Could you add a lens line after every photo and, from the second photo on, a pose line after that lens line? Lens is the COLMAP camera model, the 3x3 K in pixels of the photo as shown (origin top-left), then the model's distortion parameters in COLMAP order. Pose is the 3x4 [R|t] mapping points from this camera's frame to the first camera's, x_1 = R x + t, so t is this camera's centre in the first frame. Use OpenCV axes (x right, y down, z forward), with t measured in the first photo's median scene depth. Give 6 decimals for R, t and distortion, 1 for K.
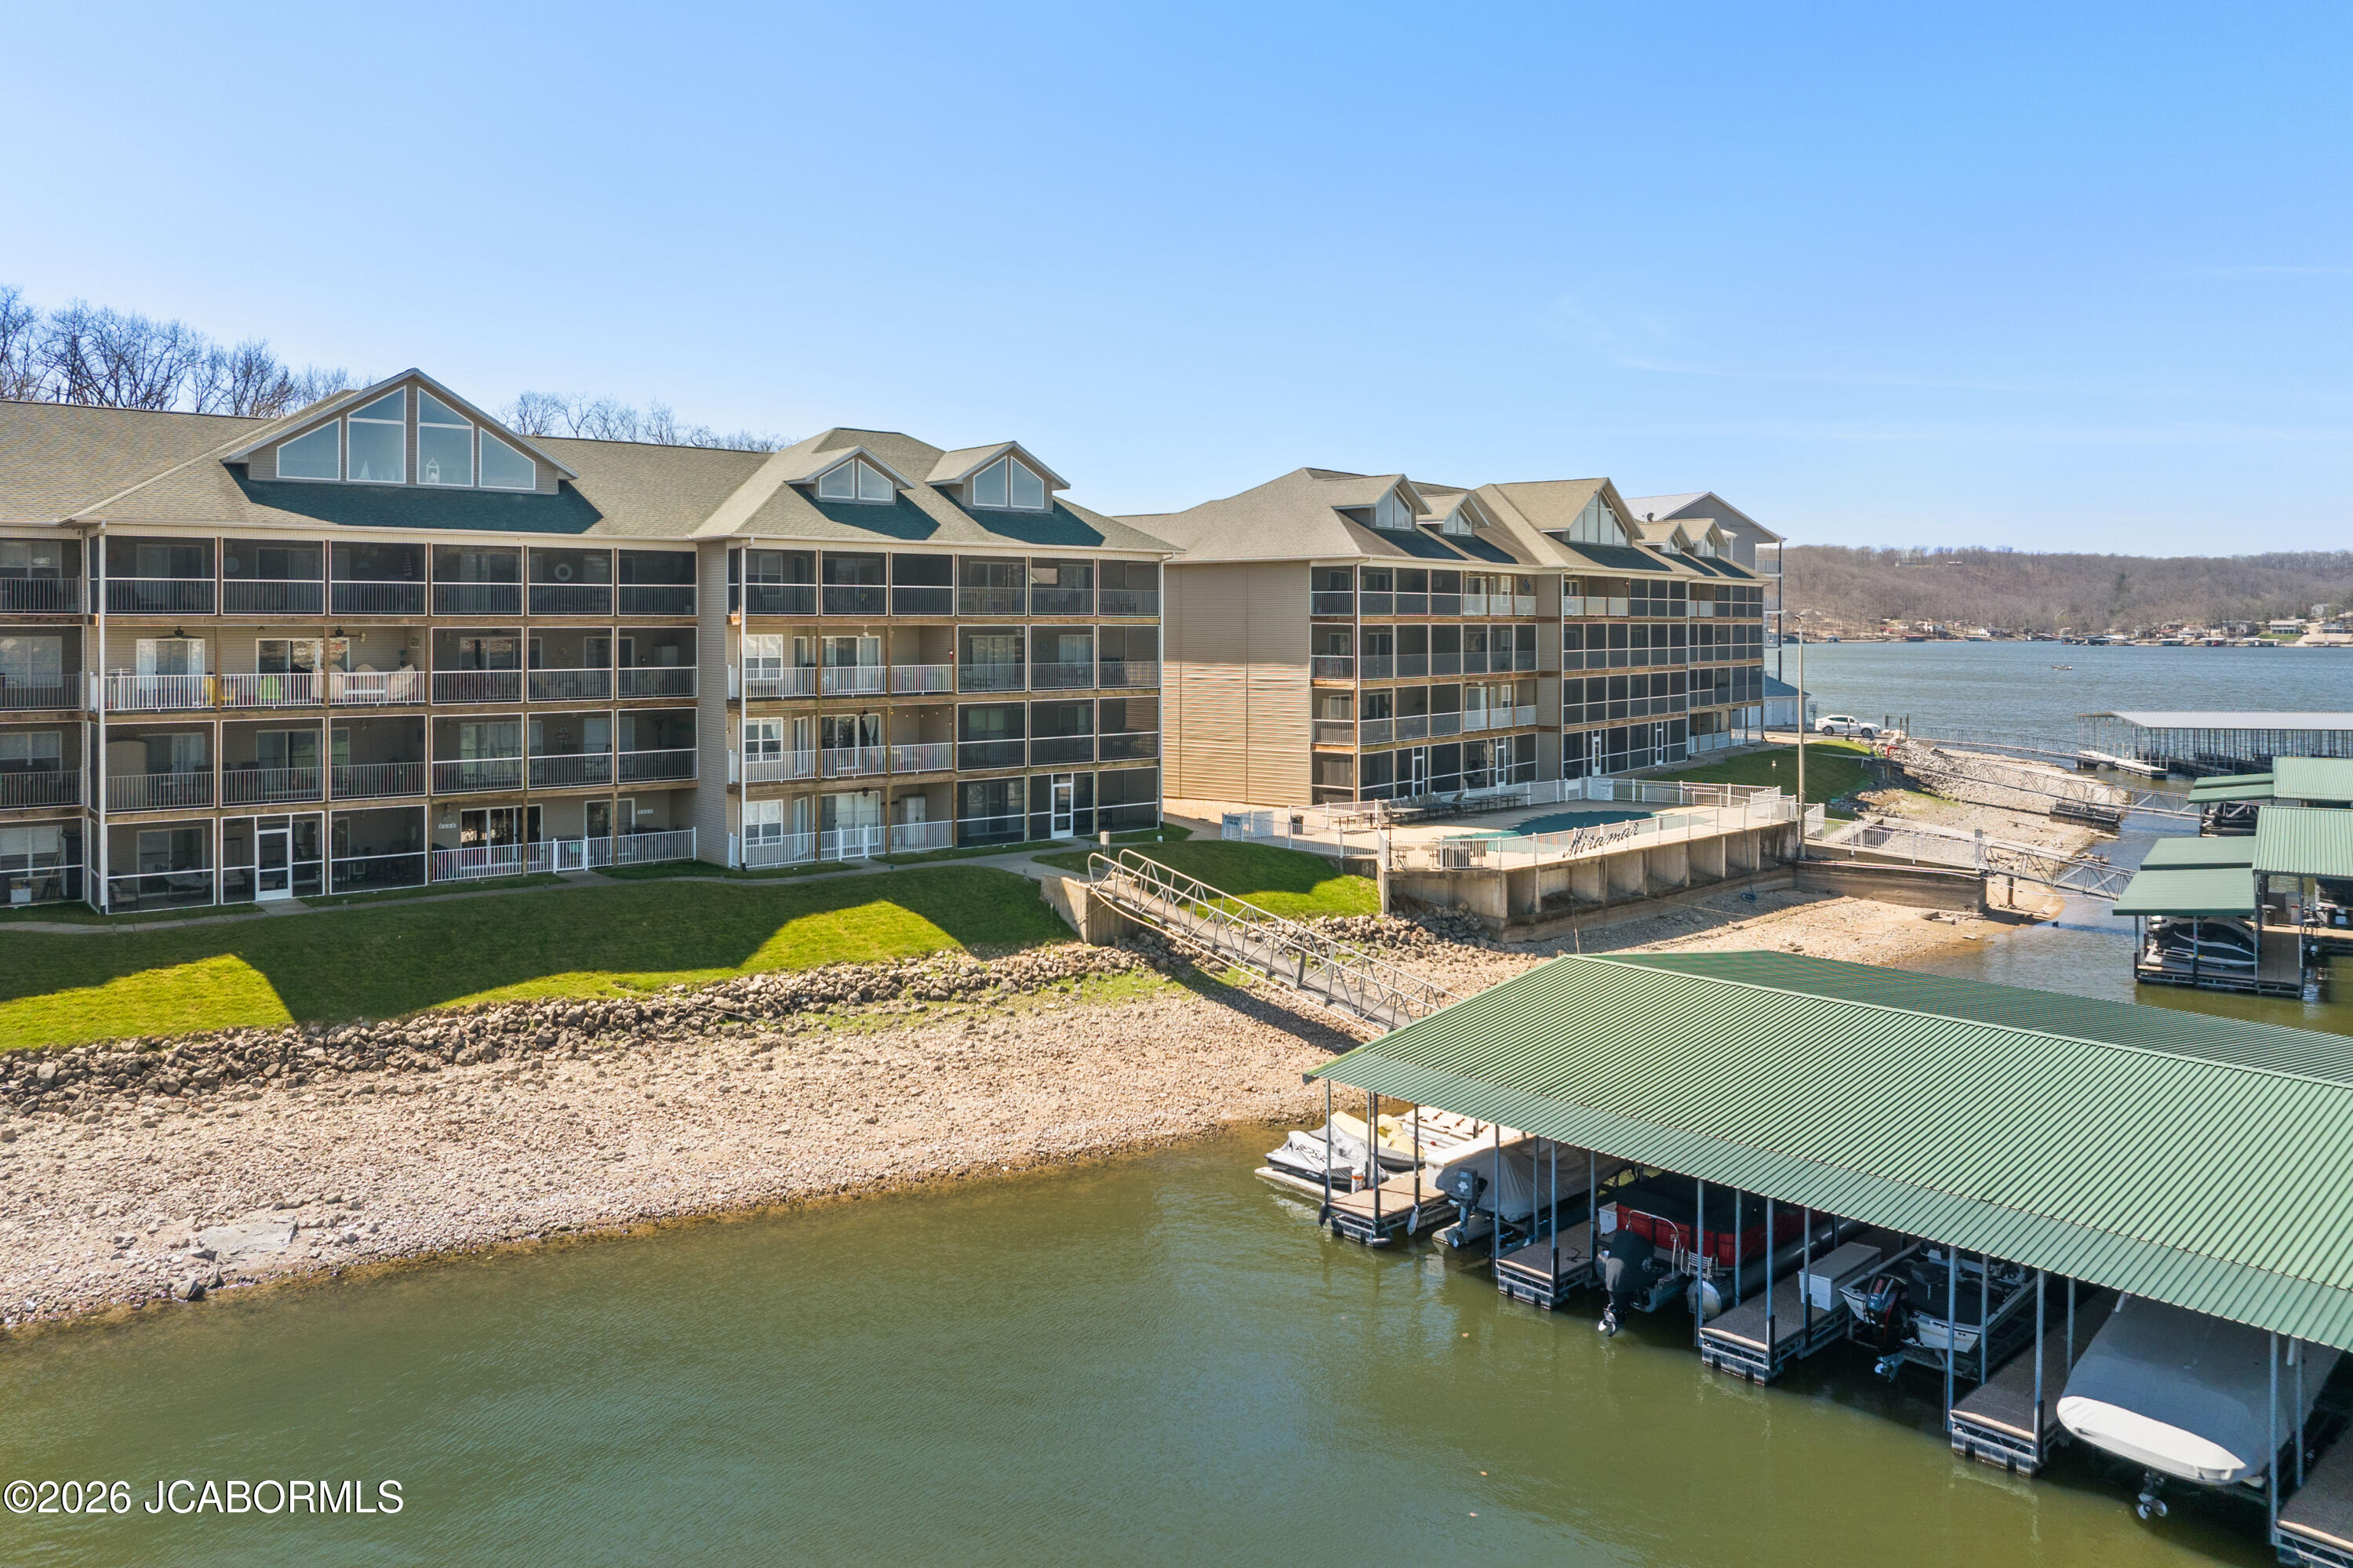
lens RADIAL K [[1632.9, 0, 1169.5], [0, 1632.9, 699.6], [0, 0, 1]] dist [-0.018533, -0.002105]
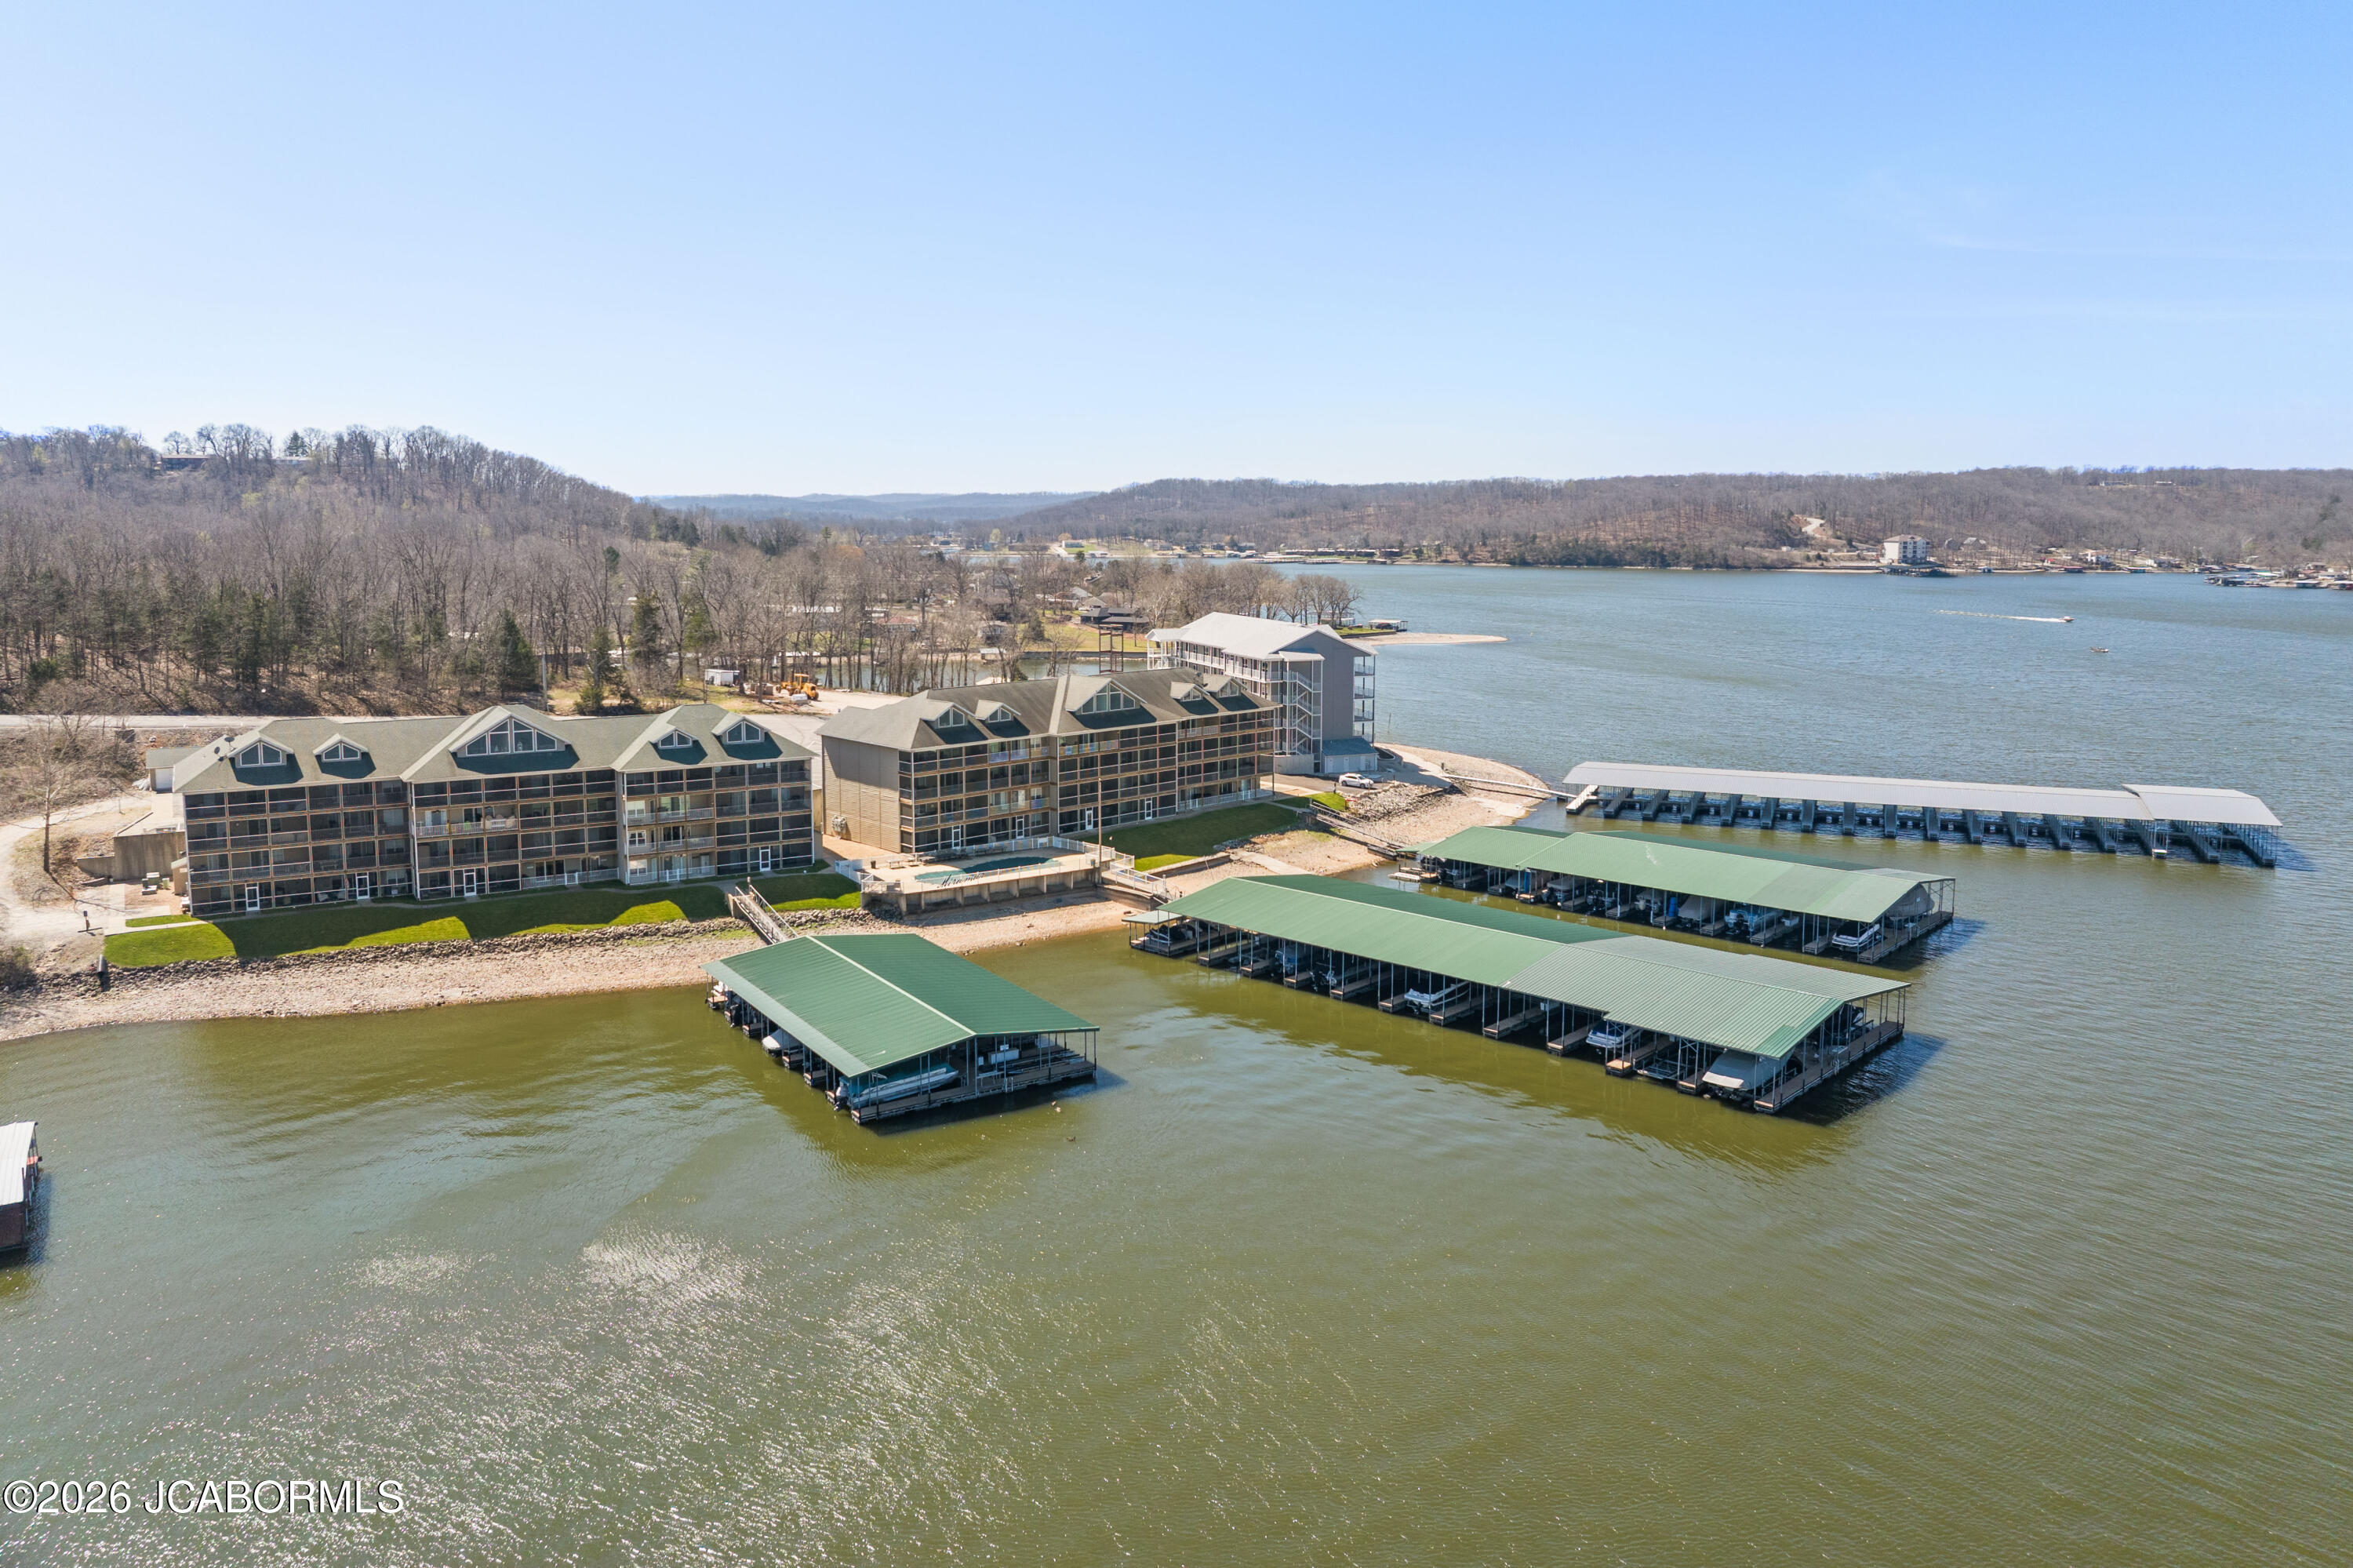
lens RADIAL K [[1565.1, 0, 1176.5], [0, 1565.1, 784.0], [0, 0, 1]] dist [-0.002464, 0.000399]
pose [[0.989528, 0.028973, -0.141403, 1.046932], [-0.011667, 0.992497, 0.121711, -0.408301], [0.143869, -0.118787, 0.982442, -1.499405]]
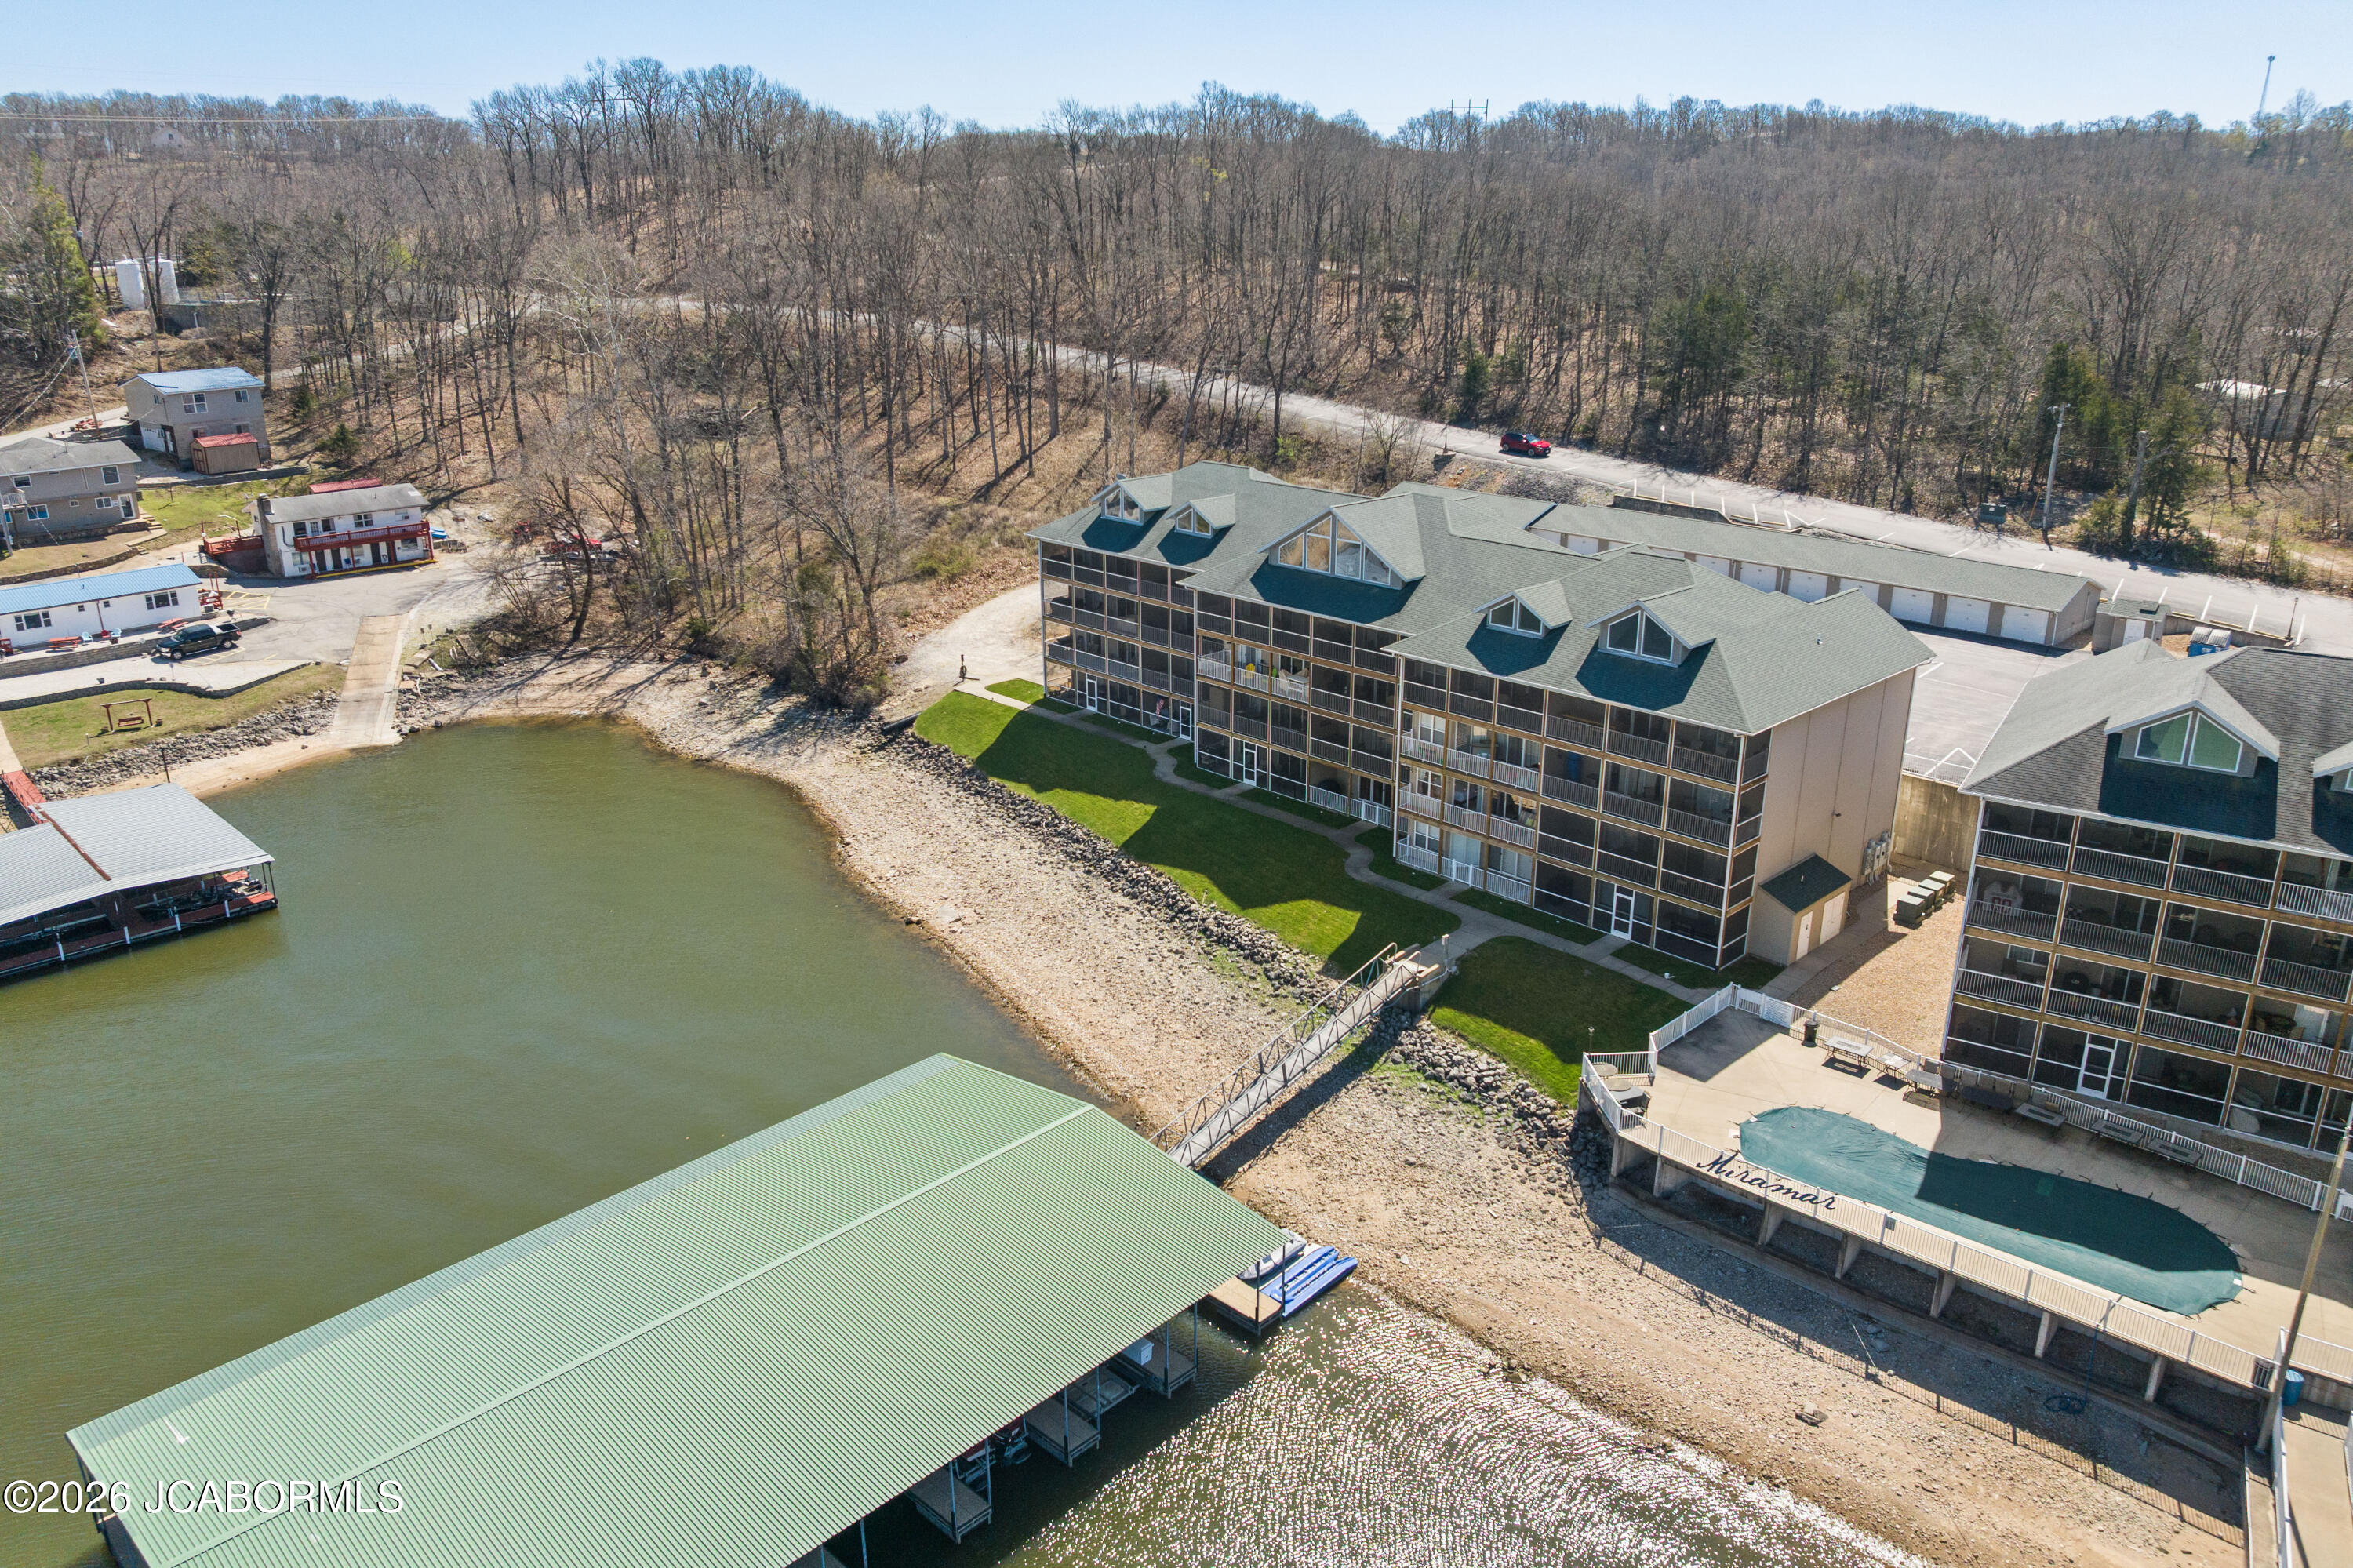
lens RADIAL K [[1685.0, 0, 1176.5], [0, 1685.0, 784.0], [0, 0, 1]] dist [-0.005847, -0.001878]
pose [[0.065186, 0.352203, -0.933651, 1.156923], [-0.000483, 0.935652, 0.352924, -0.513441], [0.997873, -0.022555, 0.061162, 0.685165]]
